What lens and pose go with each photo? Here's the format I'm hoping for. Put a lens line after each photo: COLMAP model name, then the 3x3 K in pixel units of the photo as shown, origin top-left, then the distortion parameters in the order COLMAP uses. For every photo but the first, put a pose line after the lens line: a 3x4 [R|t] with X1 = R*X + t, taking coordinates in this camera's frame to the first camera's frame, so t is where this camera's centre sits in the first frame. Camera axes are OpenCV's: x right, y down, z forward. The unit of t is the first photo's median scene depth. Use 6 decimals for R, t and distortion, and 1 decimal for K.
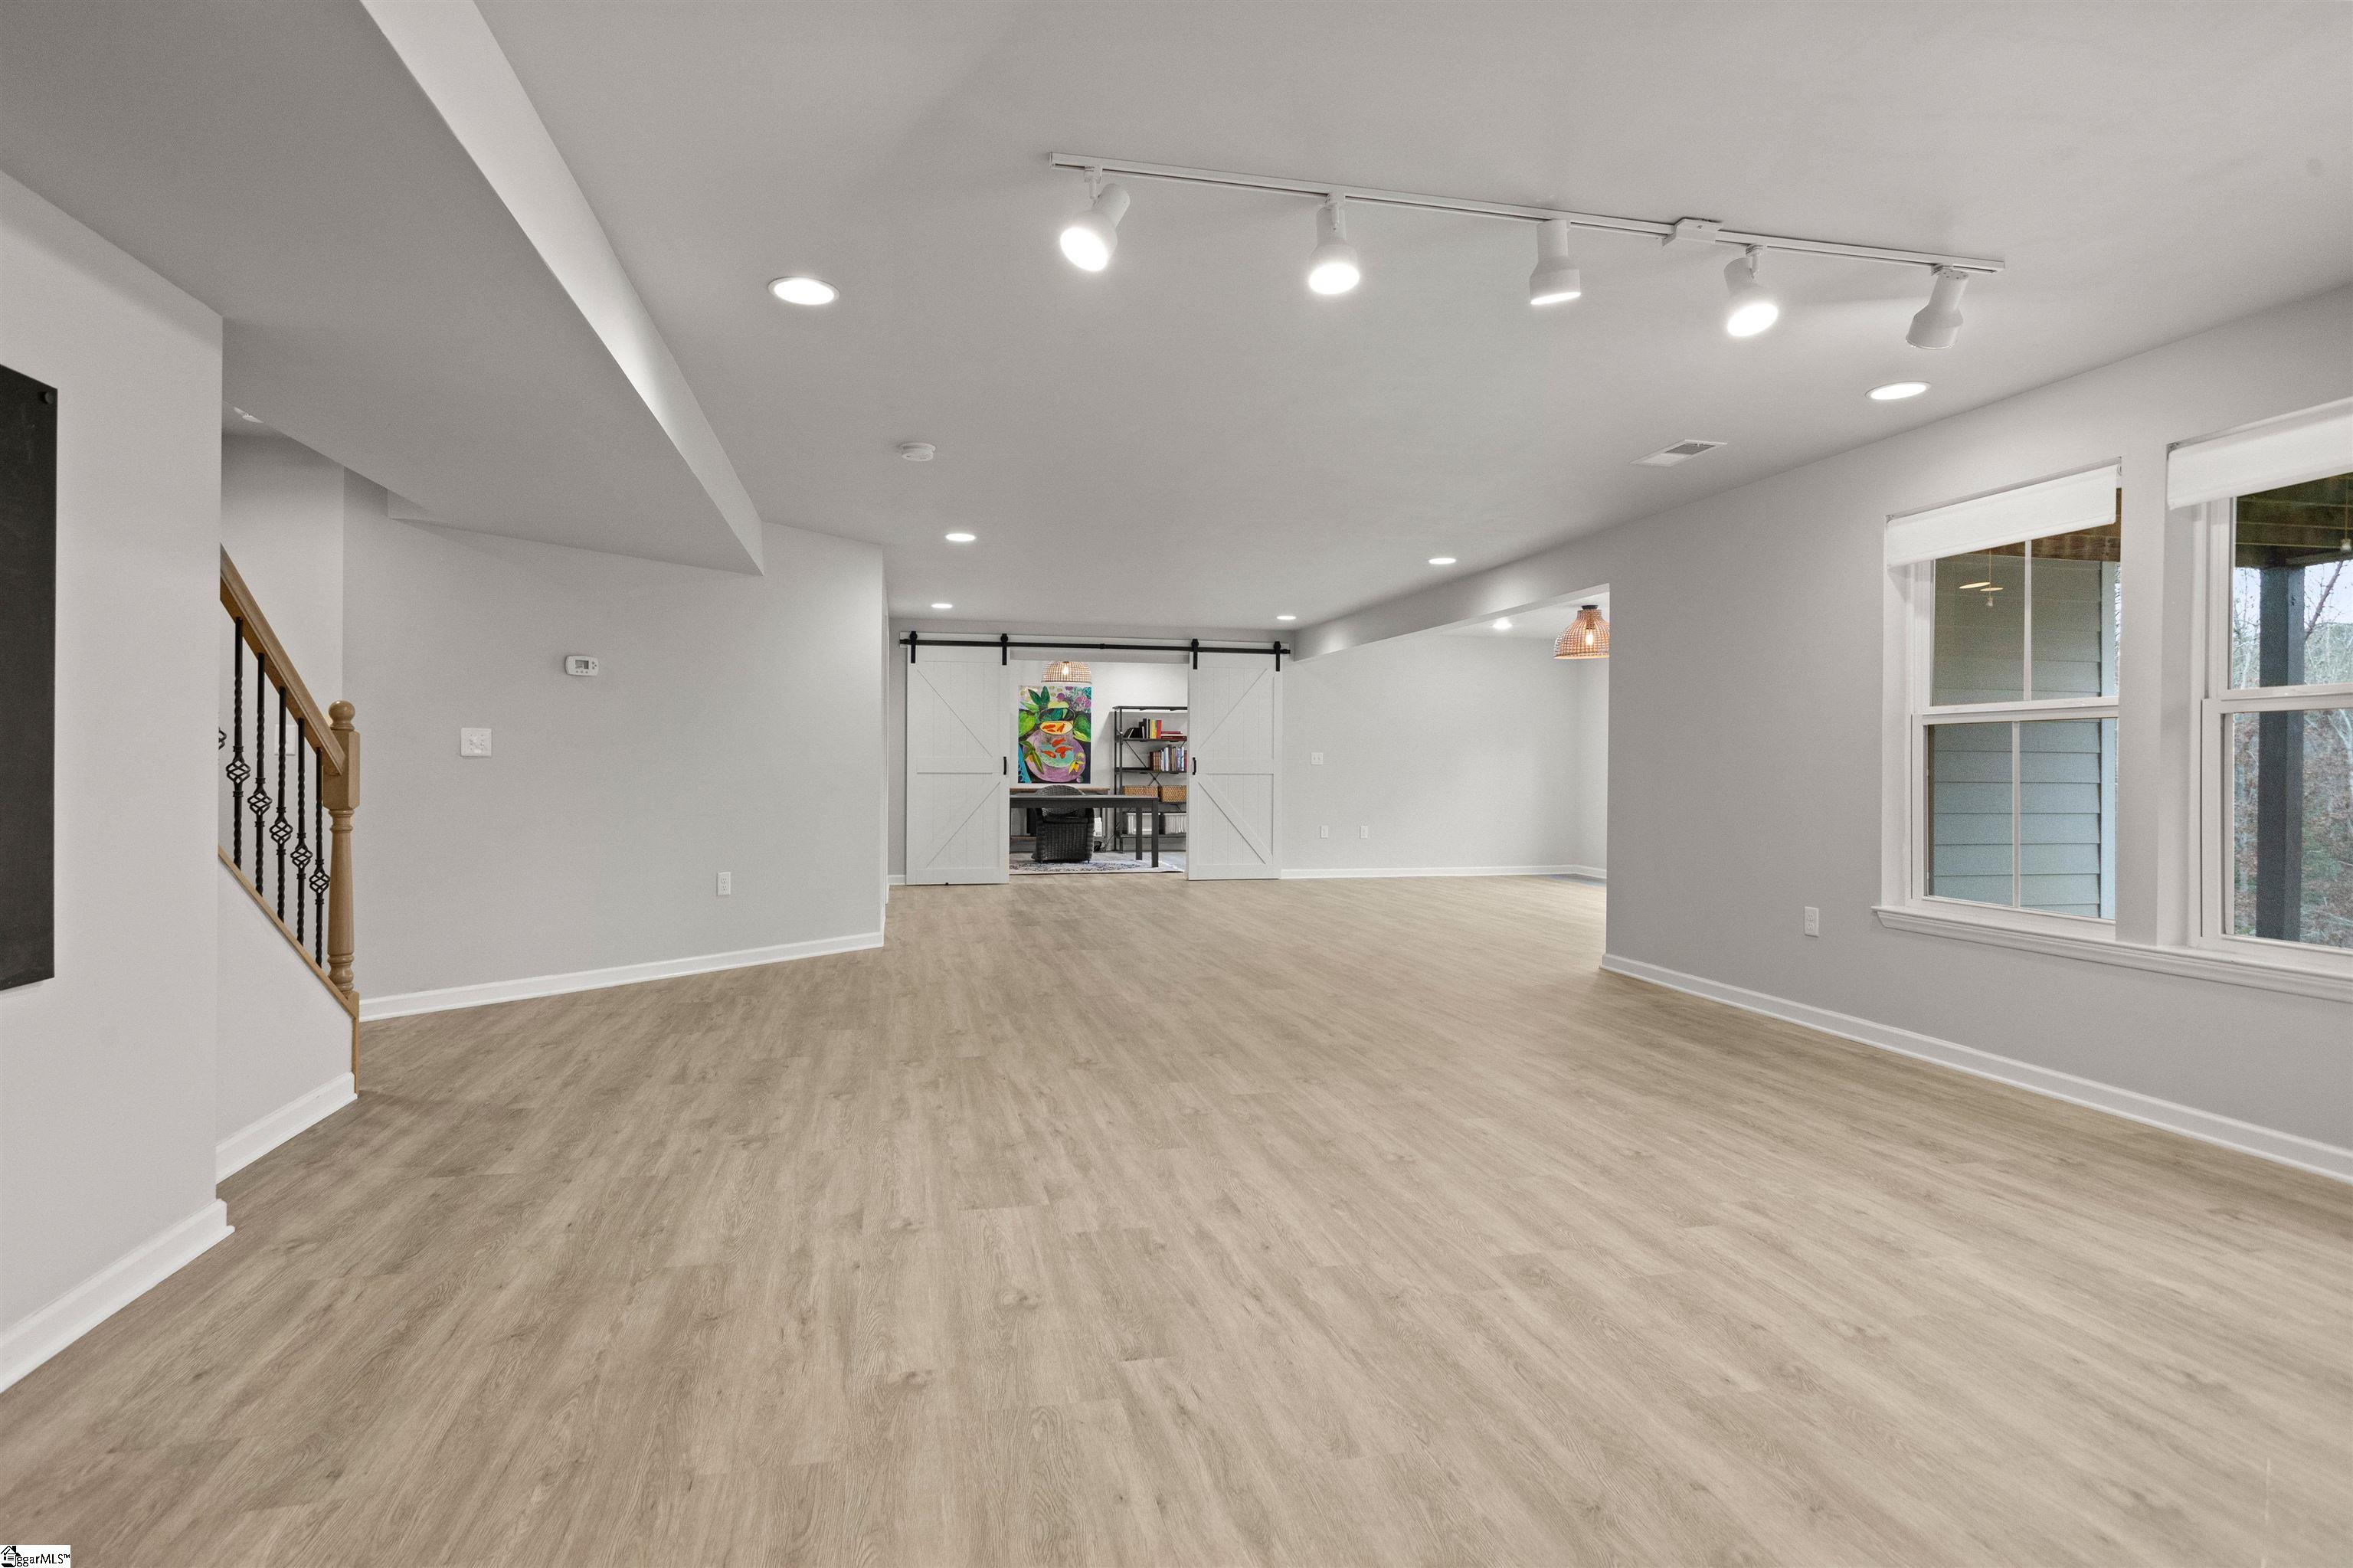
lens RADIAL K [[1147.9, 0, 1162.1], [0, 1147.9, 779.3], [0, 0, 1]] dist [-0.019285, 0.011075]
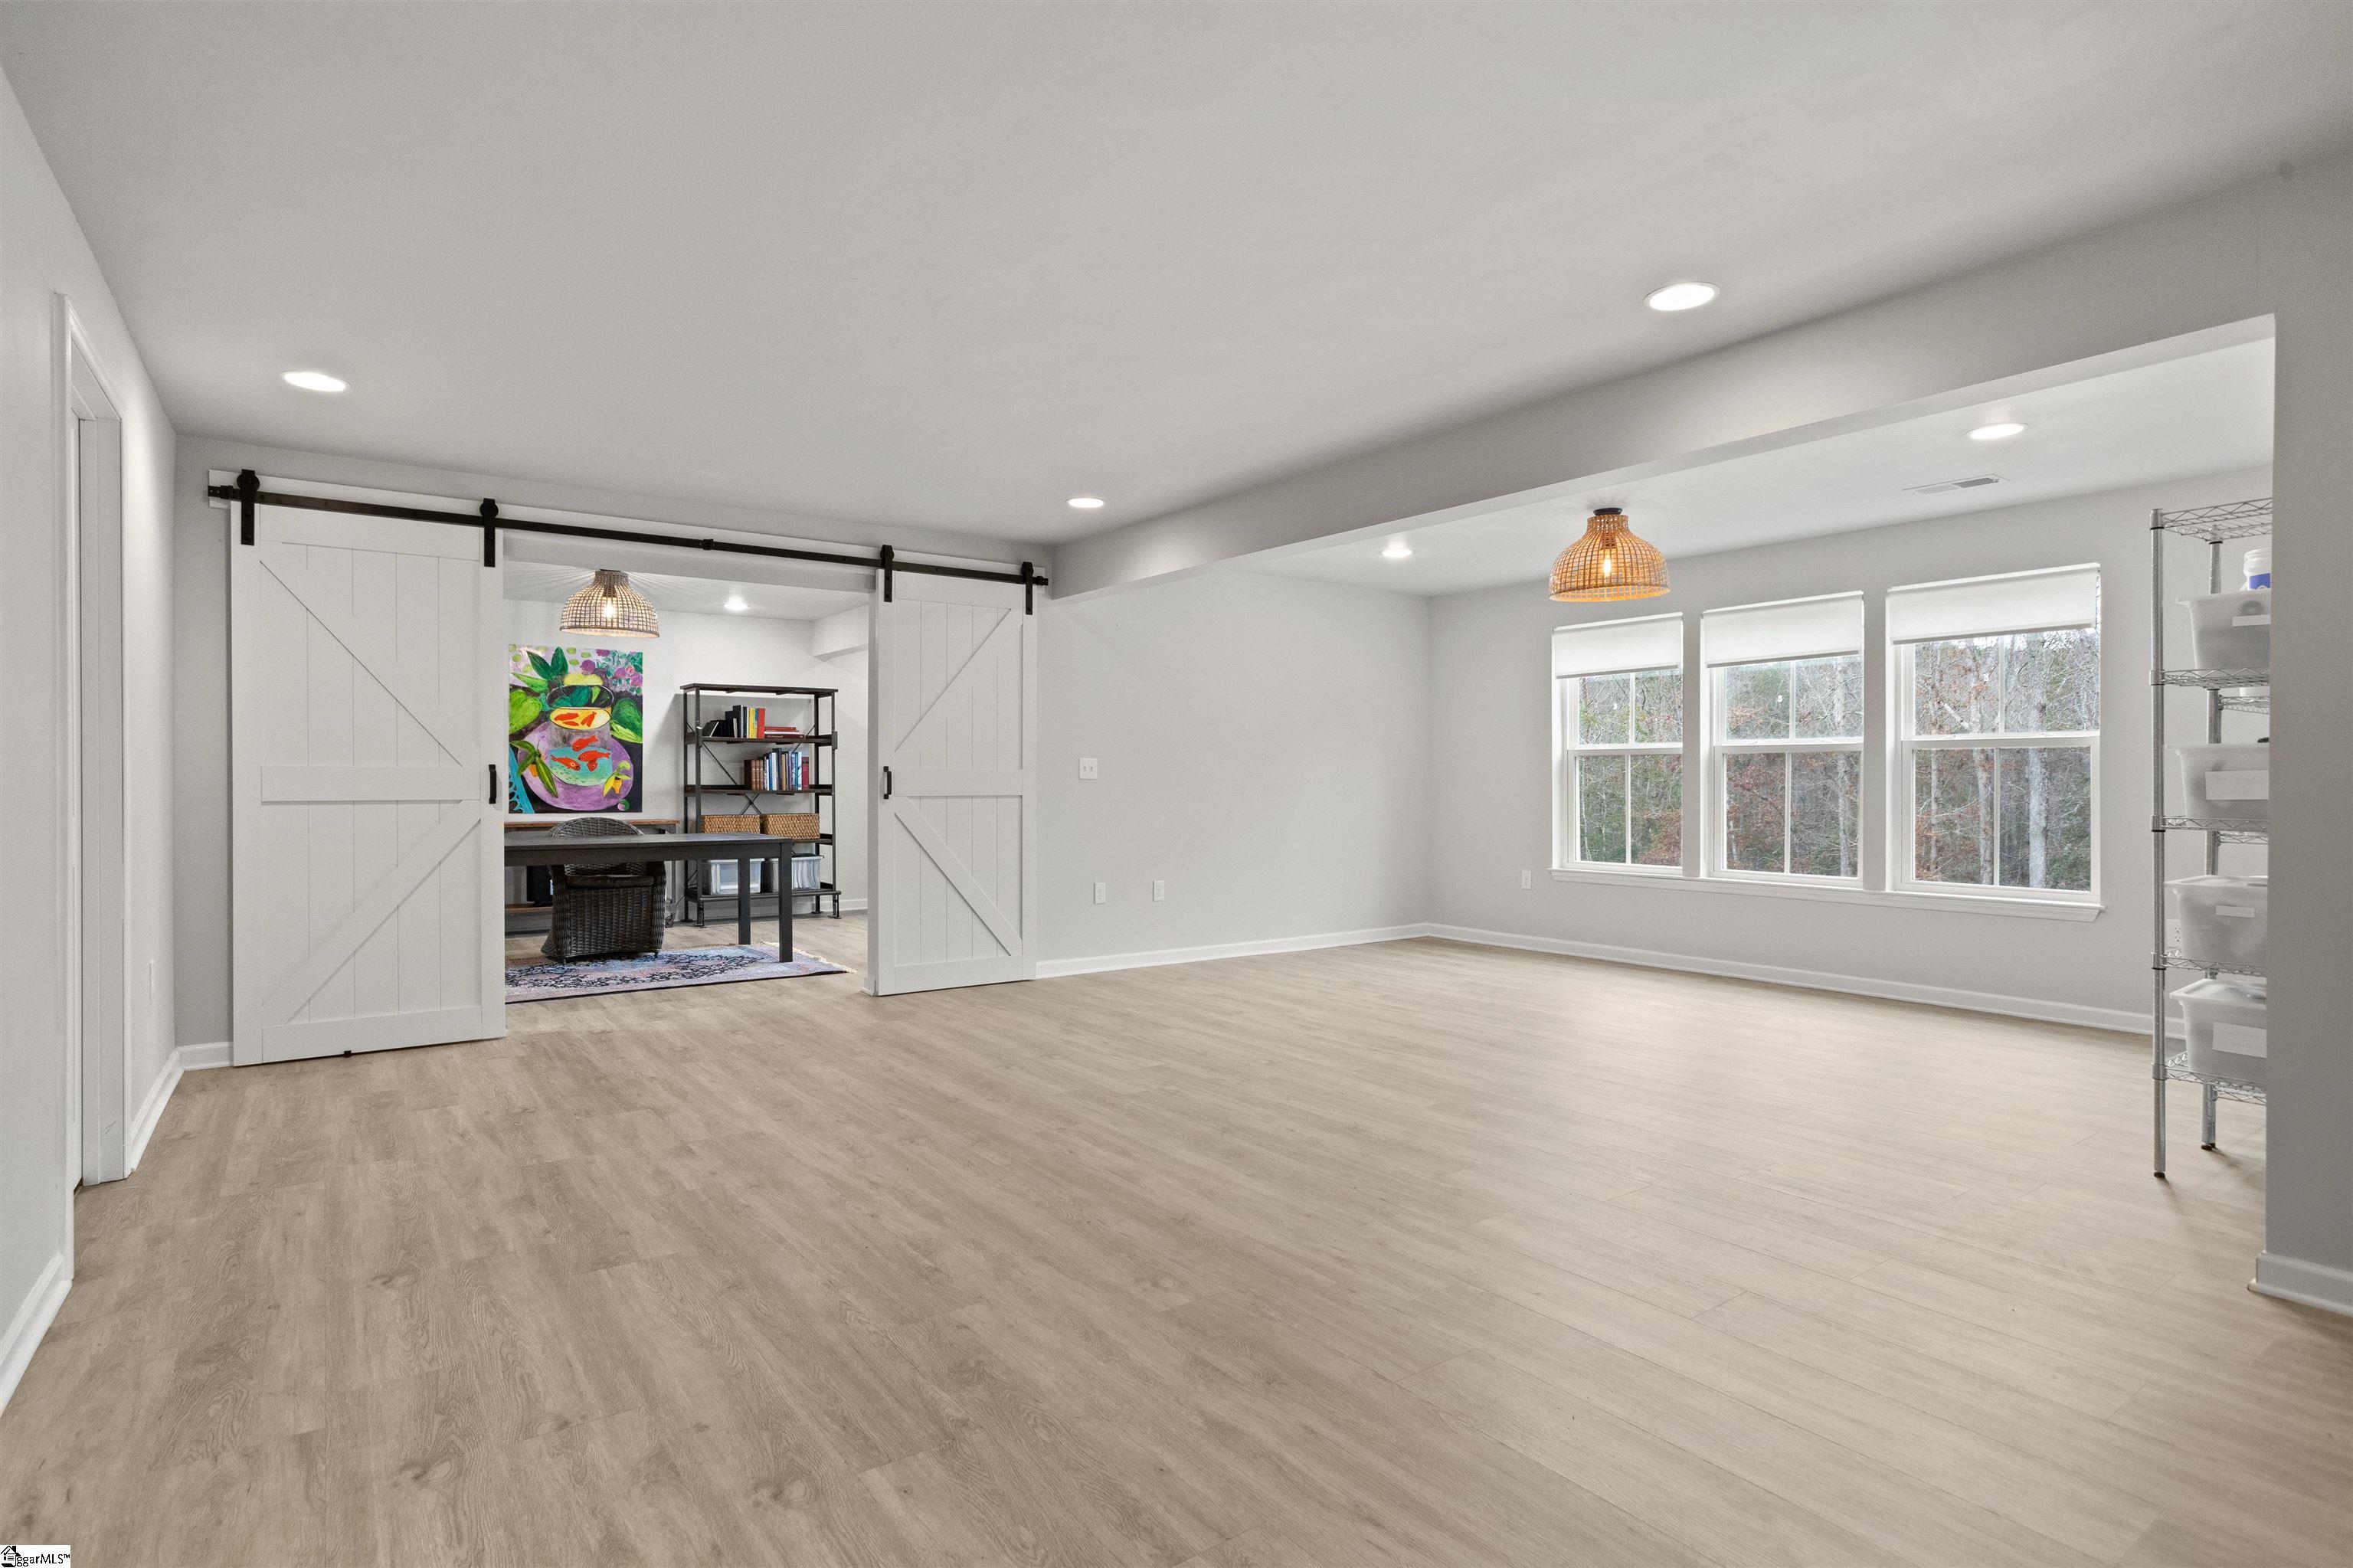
lens RADIAL K [[1227.8, 0, 1177.2], [0, 1227.8, 792.9], [0, 0, 1]] dist [-0.023066, 0.007622]
pose [[0.925485, -0.009094, 0.378676, -0.049334], [0.009702, 0.999953, 0.000302, -0.004090], [-0.378661, 0.003395, 0.925529, 0.322114]]
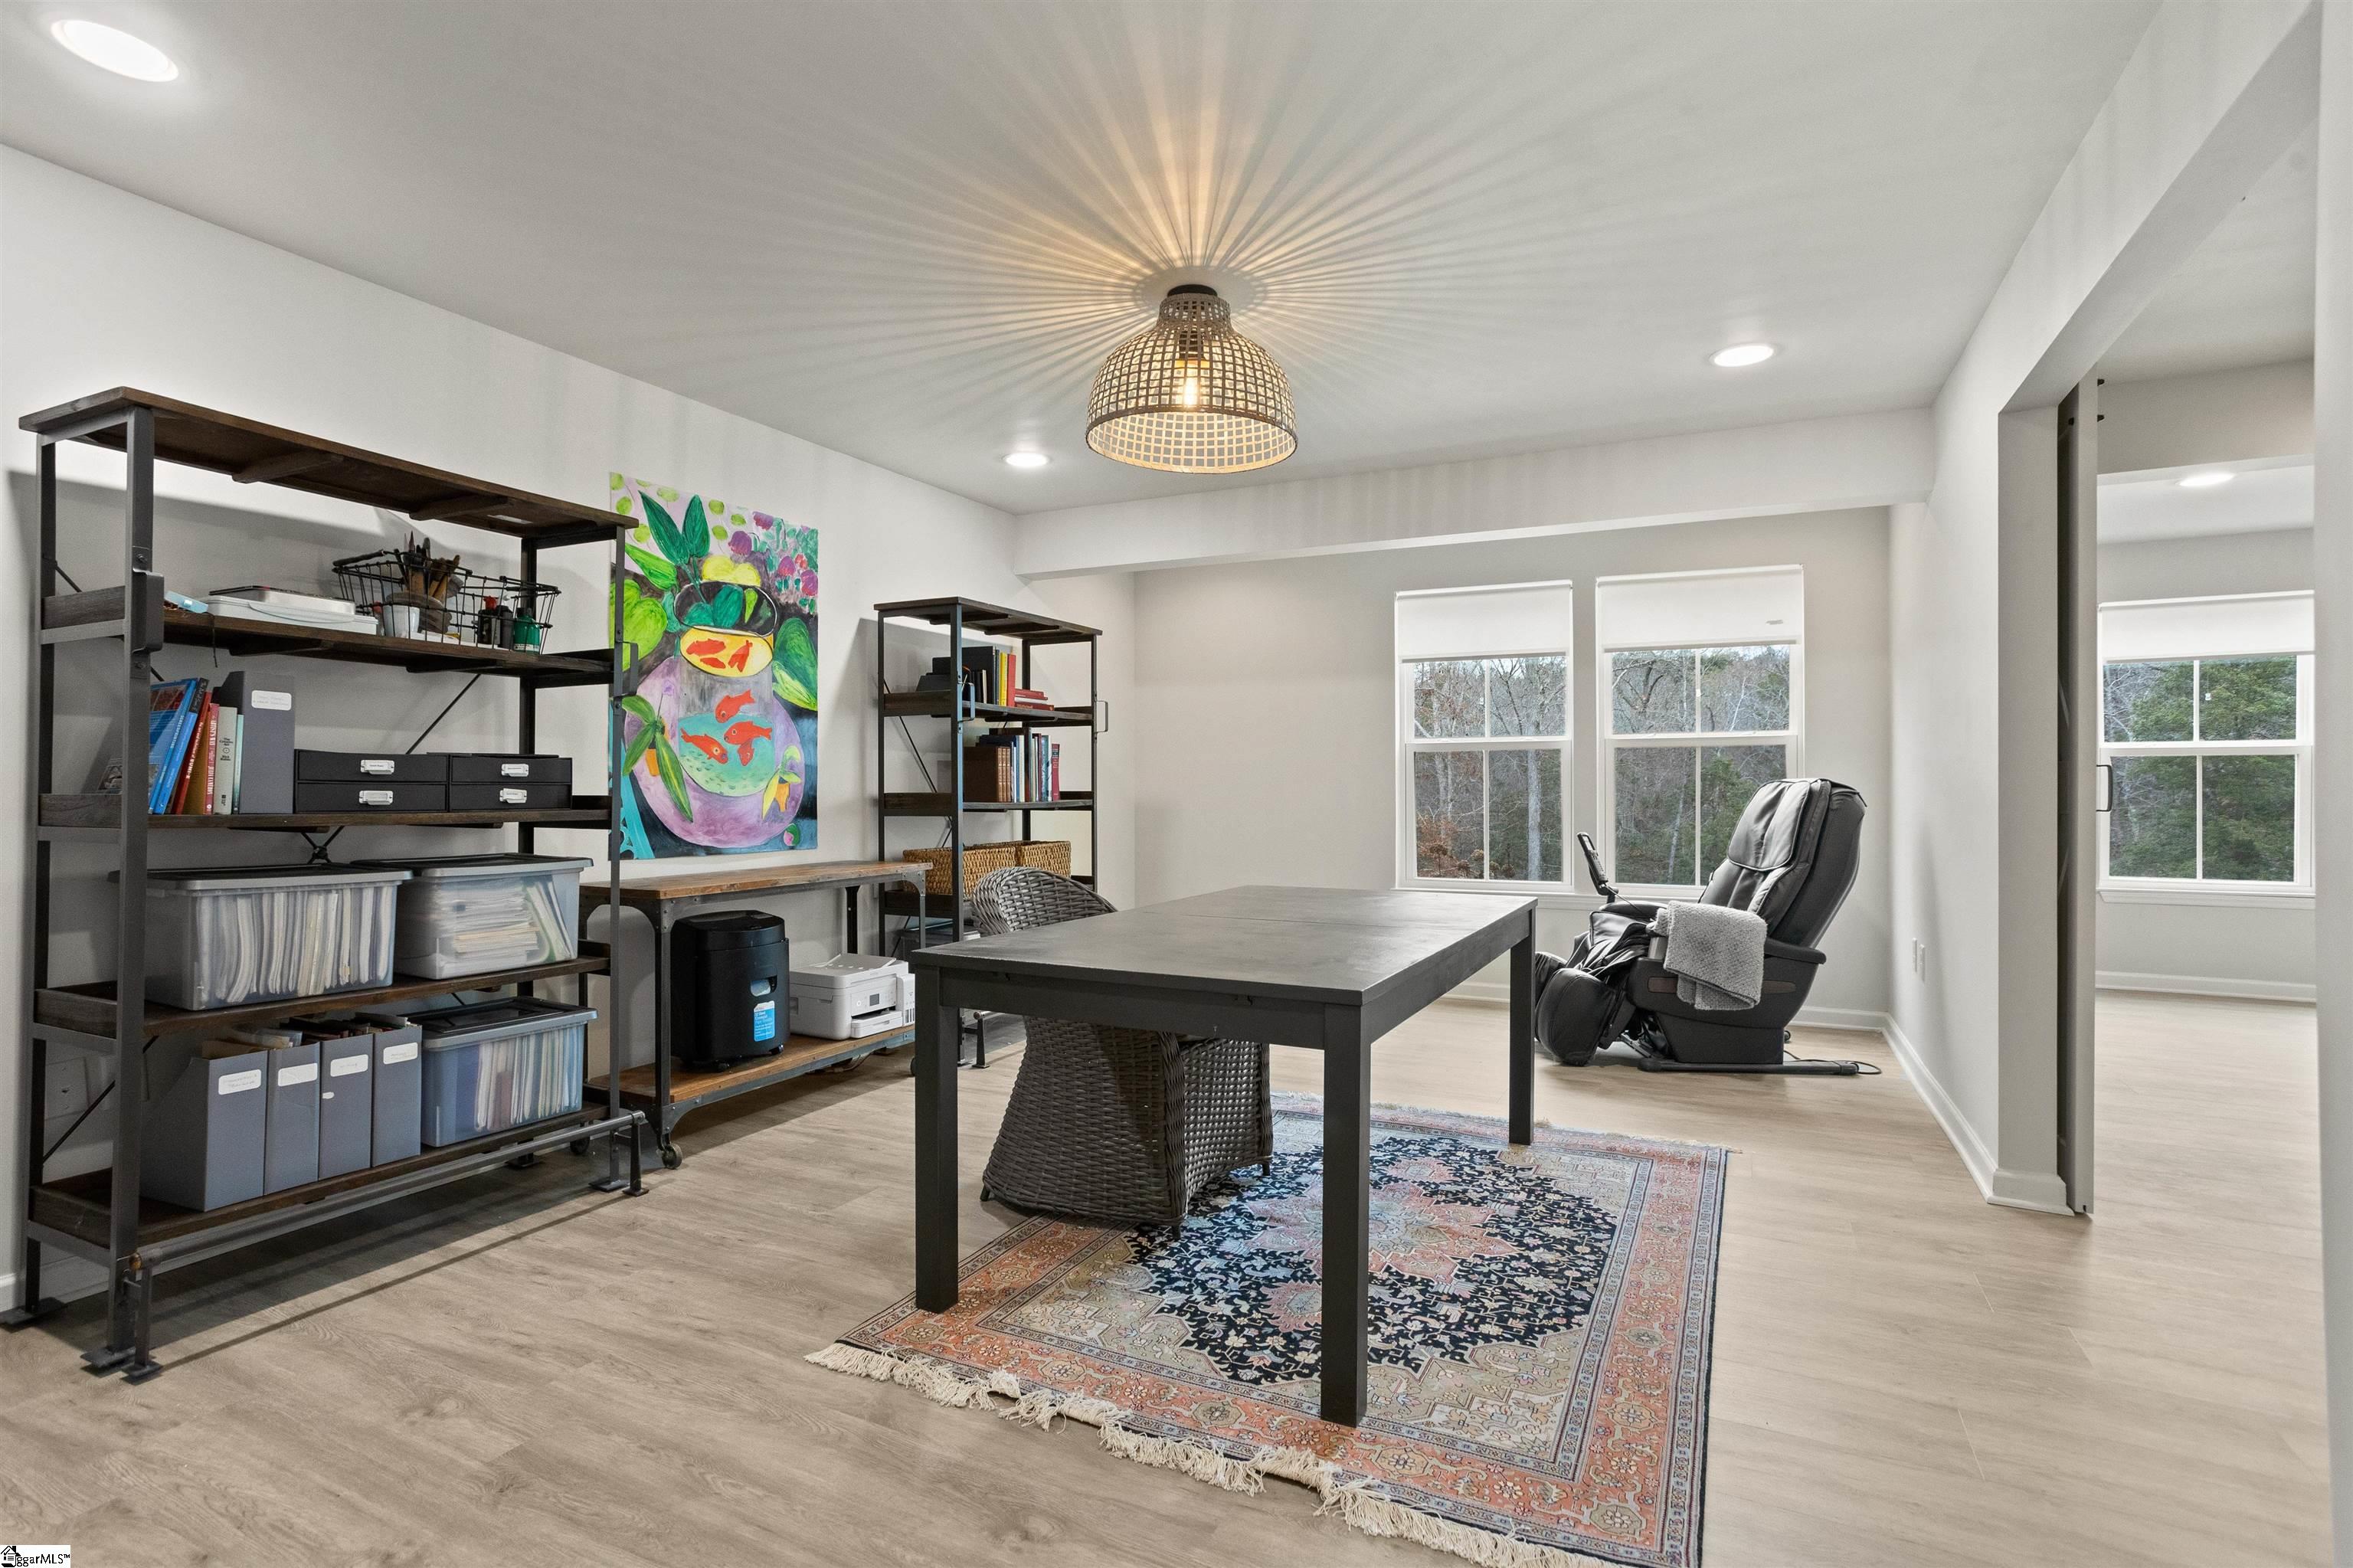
lens RADIAL K [[1147.9, 0, 1182.9], [0, 1147.9, 766.7], [0, 0, 1]] dist [-0.019285, 0.011075]
pose [[0.614746, 0.004589, 0.788712, -0.260280], [0.003521, 0.999957, -0.008563, -0.015676], [-0.788718, 0.008041, 0.614703, 0.794623]]
